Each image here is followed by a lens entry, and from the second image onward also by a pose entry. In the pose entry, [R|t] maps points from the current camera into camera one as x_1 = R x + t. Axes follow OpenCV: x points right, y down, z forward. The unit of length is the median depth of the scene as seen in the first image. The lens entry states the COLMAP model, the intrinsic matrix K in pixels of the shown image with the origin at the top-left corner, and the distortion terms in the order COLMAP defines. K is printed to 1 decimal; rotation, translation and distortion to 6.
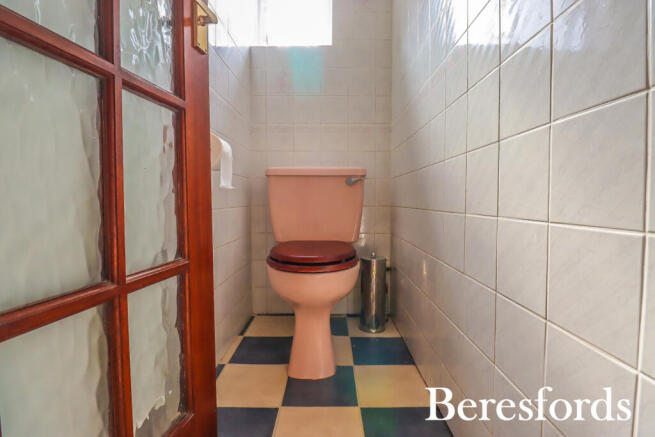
lens RADIAL K [[325.7, 0, 331.5], [0, 325.7, 211.9], [0, 0, 1]] dist [0.001156, -0.013325]
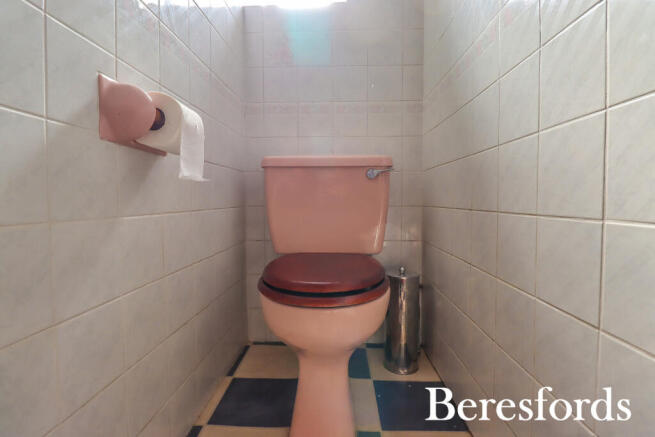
lens RADIAL K [[325.7, 0, 331.5], [0, 325.7, 211.9], [0, 0, 1]] dist [0.001156, -0.013325]
pose [[0.999609, -0.002981, -0.027814, -0.016270], [0.003019, 0.999995, 0.001355, -0.005896], [0.027810, -0.001438, 0.999612, 0.236732]]
